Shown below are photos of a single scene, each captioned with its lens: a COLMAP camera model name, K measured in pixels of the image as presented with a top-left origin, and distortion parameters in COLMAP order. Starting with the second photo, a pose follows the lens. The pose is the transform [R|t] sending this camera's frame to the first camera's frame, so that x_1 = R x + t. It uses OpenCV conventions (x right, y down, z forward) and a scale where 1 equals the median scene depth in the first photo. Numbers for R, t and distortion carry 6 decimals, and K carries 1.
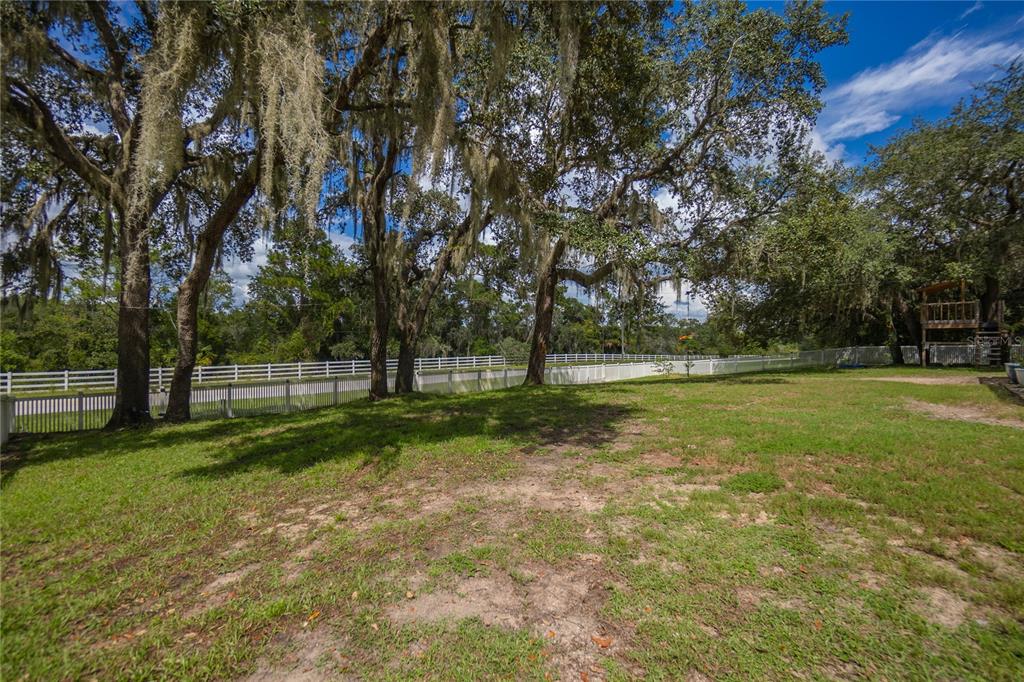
lens RADIAL K [[446.7, 0, 507.5], [0, 446.7, 344.4], [0, 0, 1]] dist [-0.025427, 0.002074]
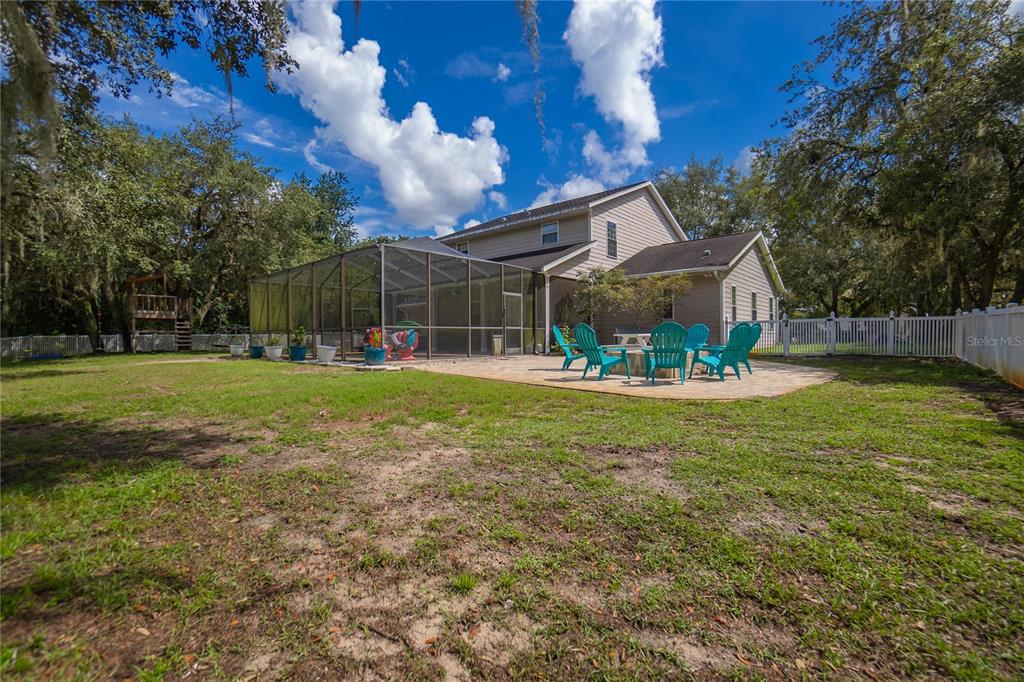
lens RADIAL K [[446.7, 0, 503.9], [0, 446.7, 341.9], [0, 0, 1]] dist [-0.025427, 0.002074]
pose [[-0.059294, -0.005172, 0.998227, -0.760790], [-0.000428, 0.999987, 0.005155, 0.081822], [-0.998241, -0.000122, -0.059295, 0.817251]]
